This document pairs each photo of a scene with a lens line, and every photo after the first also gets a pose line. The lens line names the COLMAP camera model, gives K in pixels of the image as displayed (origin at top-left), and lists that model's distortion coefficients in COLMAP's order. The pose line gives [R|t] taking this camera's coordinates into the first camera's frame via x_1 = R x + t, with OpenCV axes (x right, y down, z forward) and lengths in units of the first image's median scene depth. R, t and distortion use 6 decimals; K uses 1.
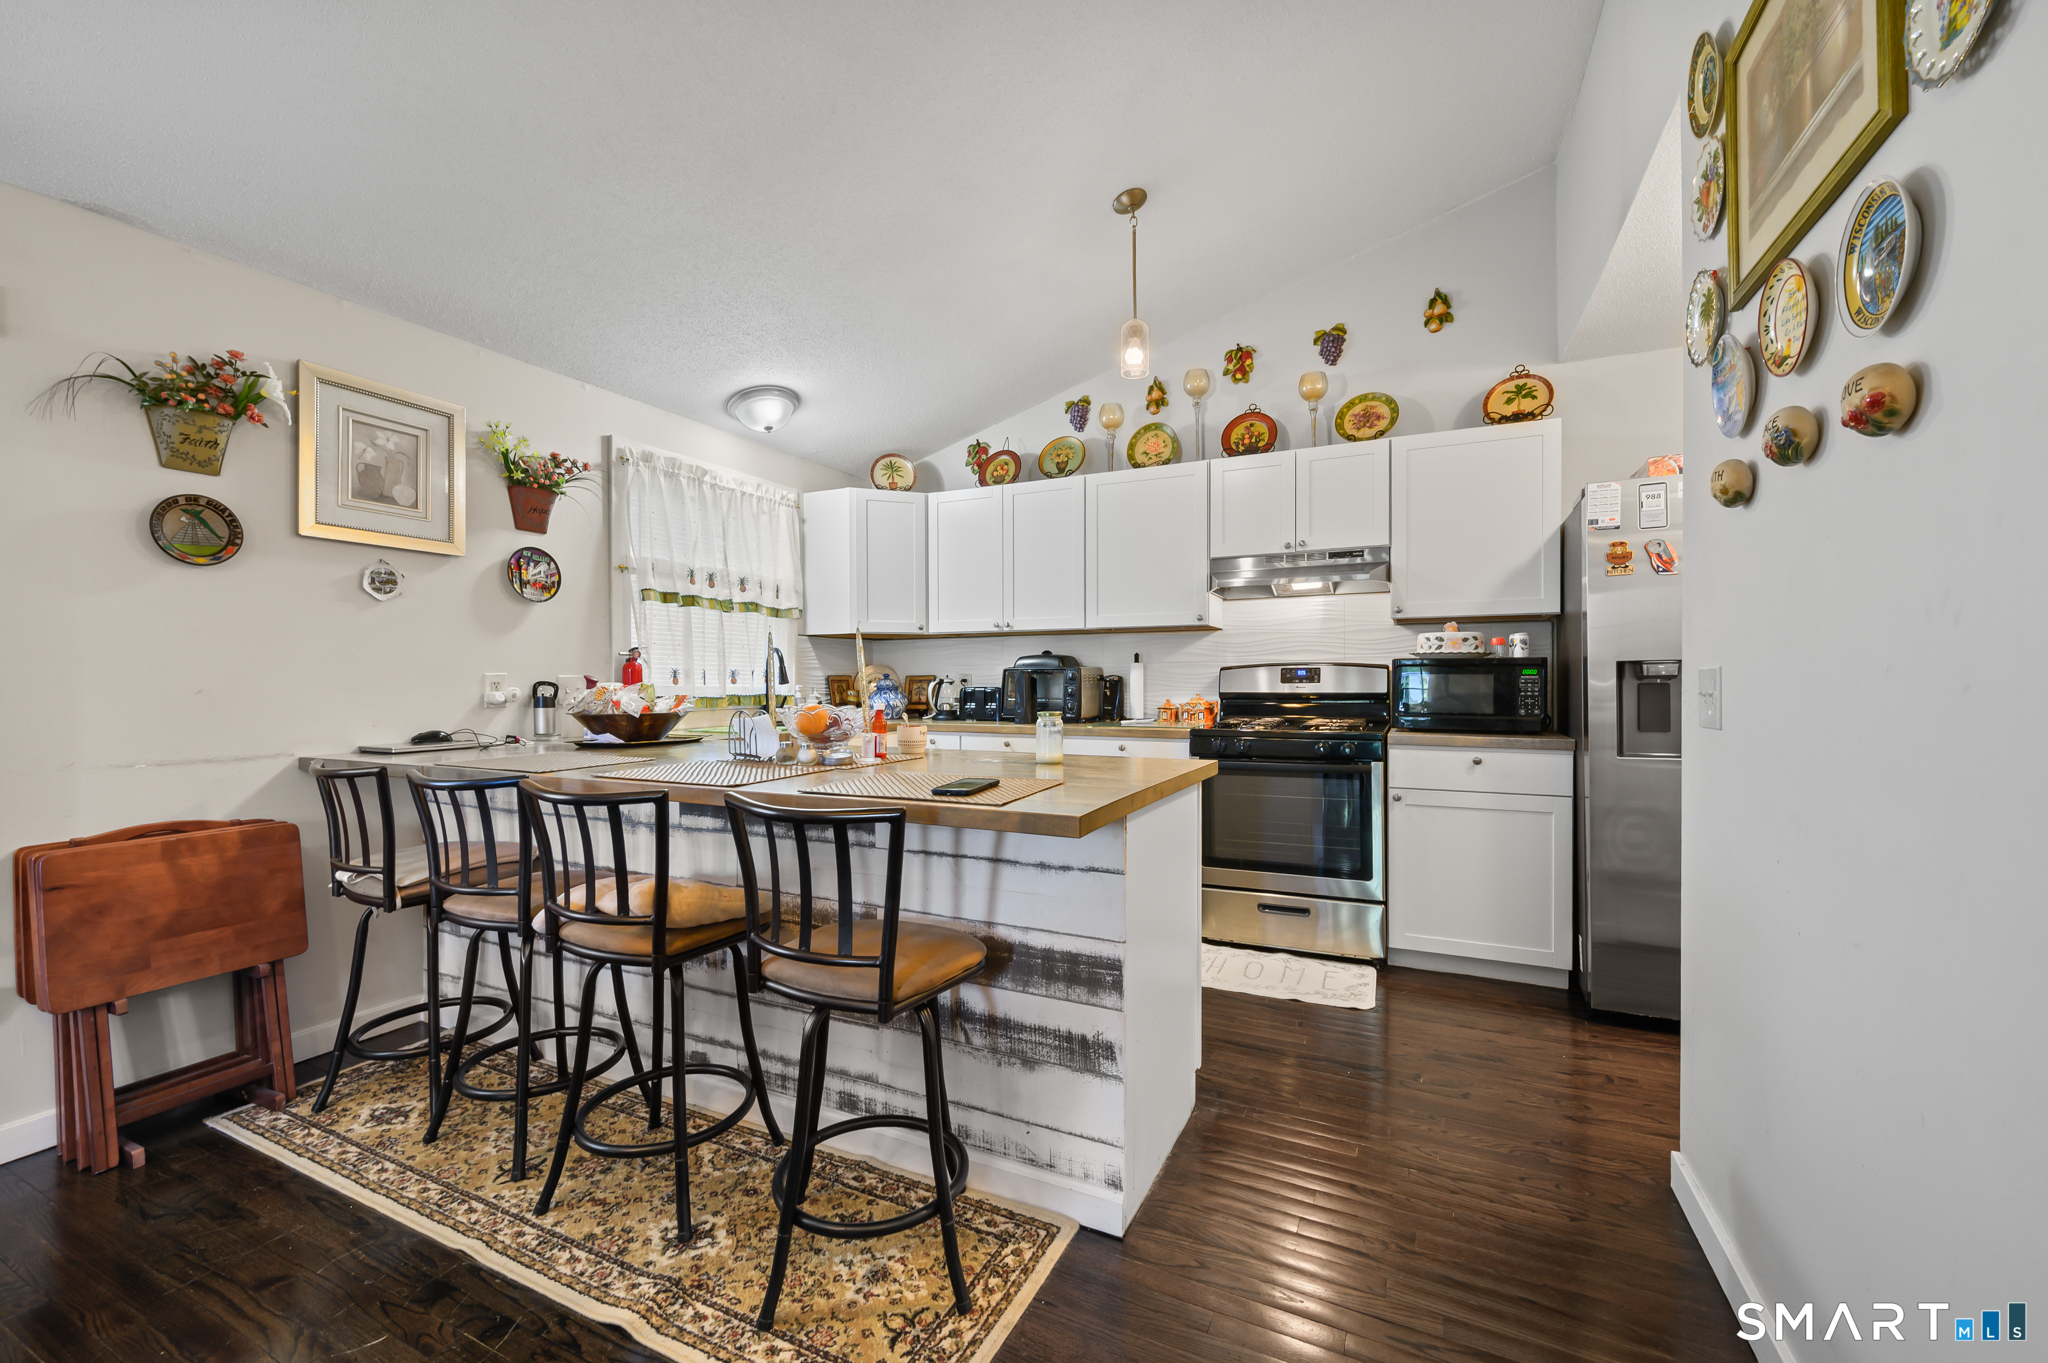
lens RADIAL K [[825.8, 0, 1029.6], [0, 825.8, 678.8], [0, 0, 1]] dist [-0.000287, 0.000047]
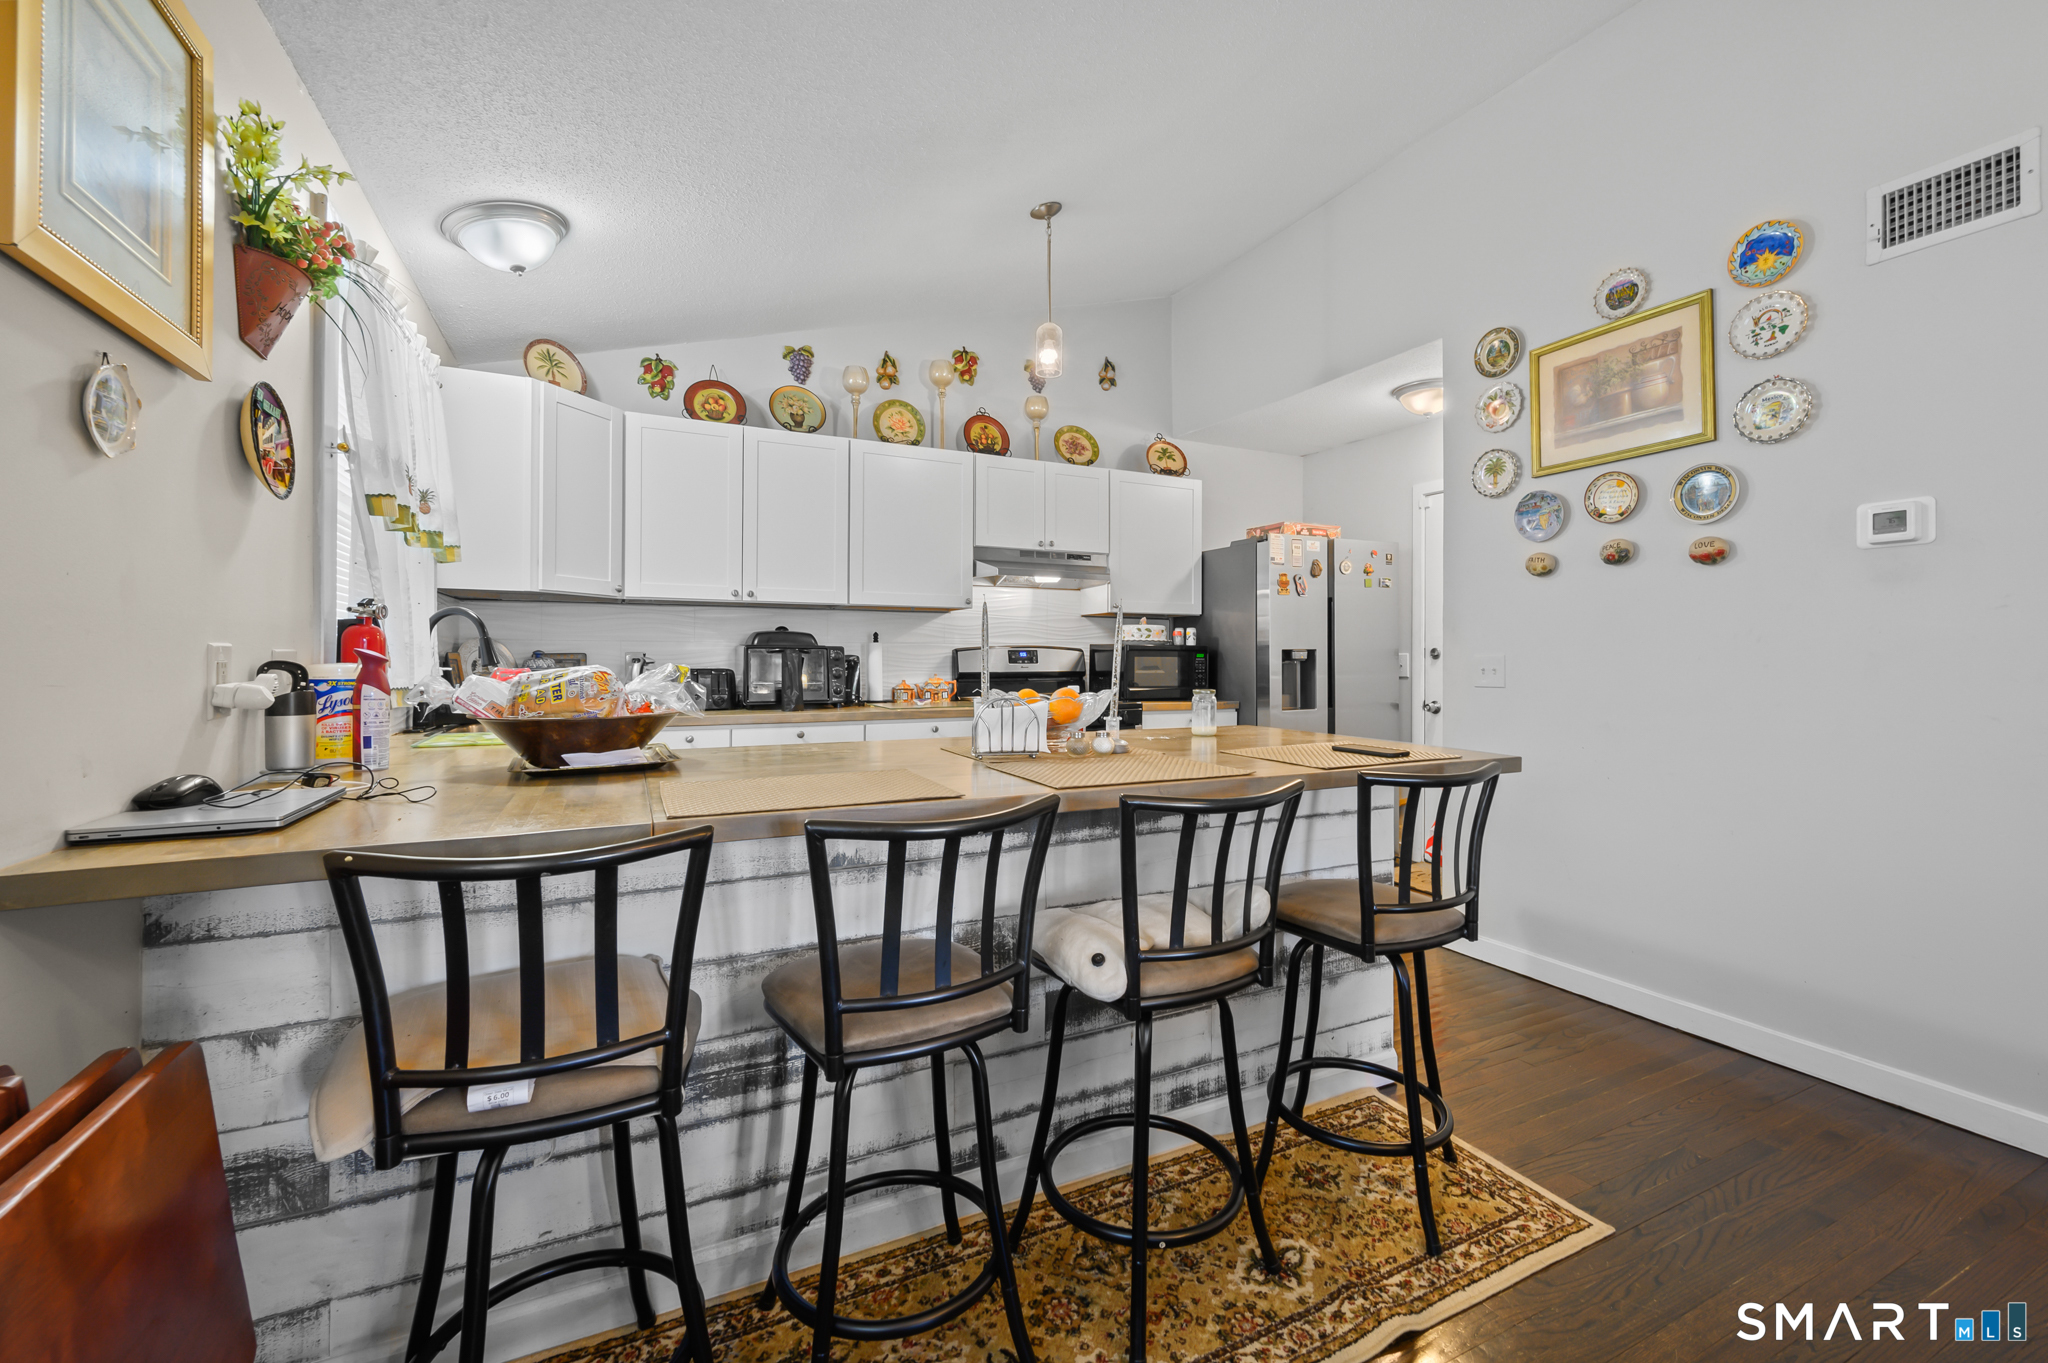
lens RADIAL K [[835.6, 0, 1036.5], [0, 835.6, 655.8], [0, 0, 1]] dist [0.001443, 0.000054]
pose [[0.610208, 0.006653, 0.792213, -0.651323], [-0.003184, 0.999977, -0.005945, 0.001318], [-0.792235, 0.001105, 0.610215, 0.316155]]
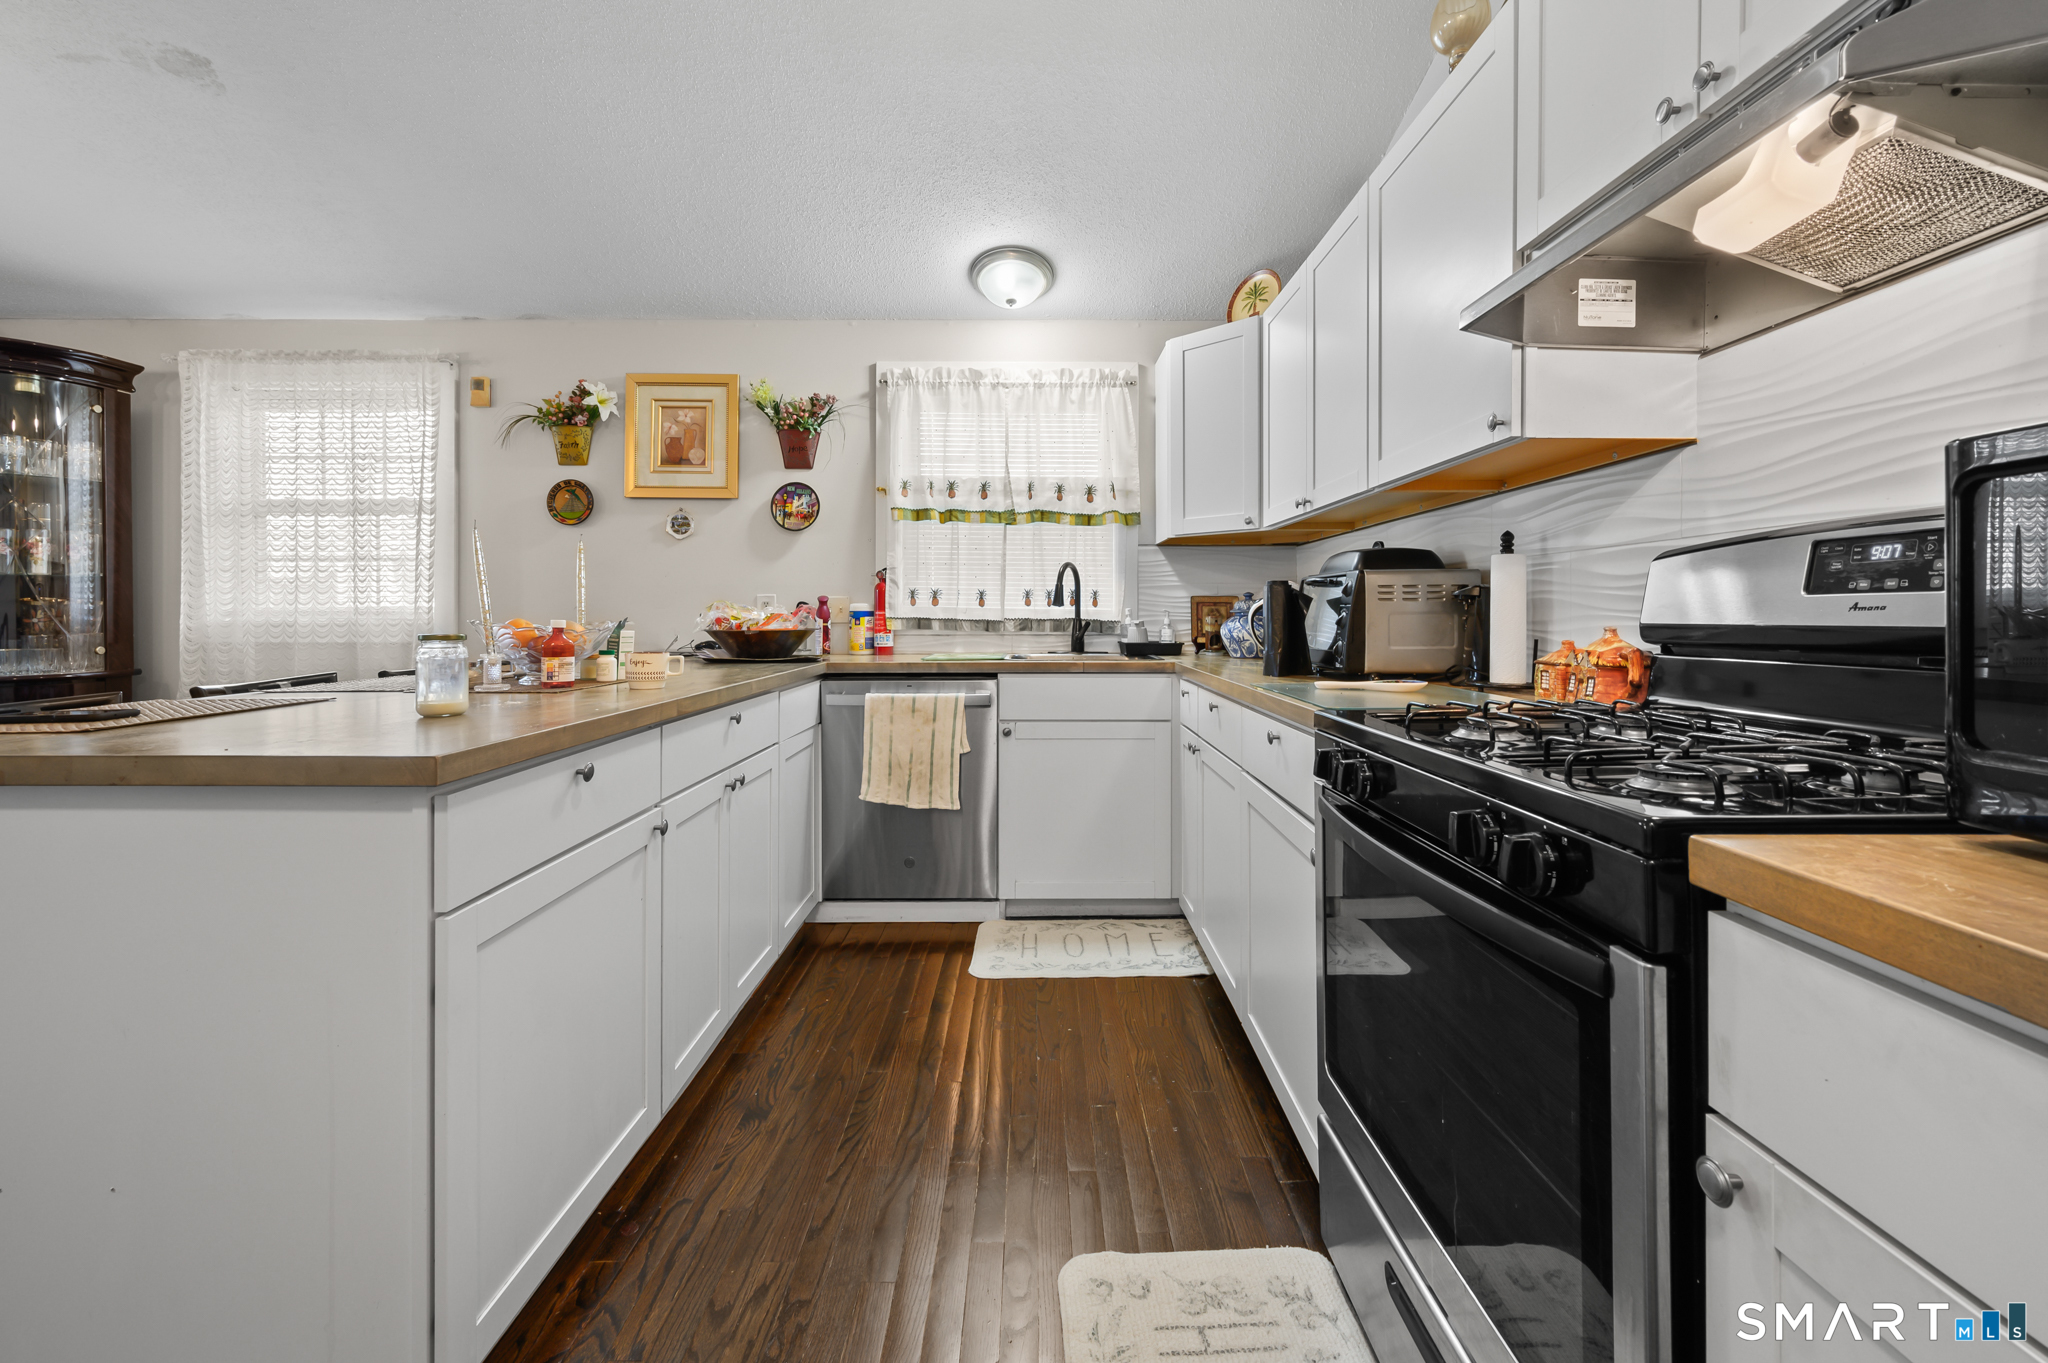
lens RADIAL K [[830.3, 0, 1028.2], [0, 830.3, 613.1], [0, 0, 1]] dist [0.000705, 0.000032]
pose [[0.442032, 0.003365, -0.896993, 0.505923], [-0.003089, 0.999993, 0.002229, 0.014016], [0.896994, 0.001785, 0.442039, 0.716802]]
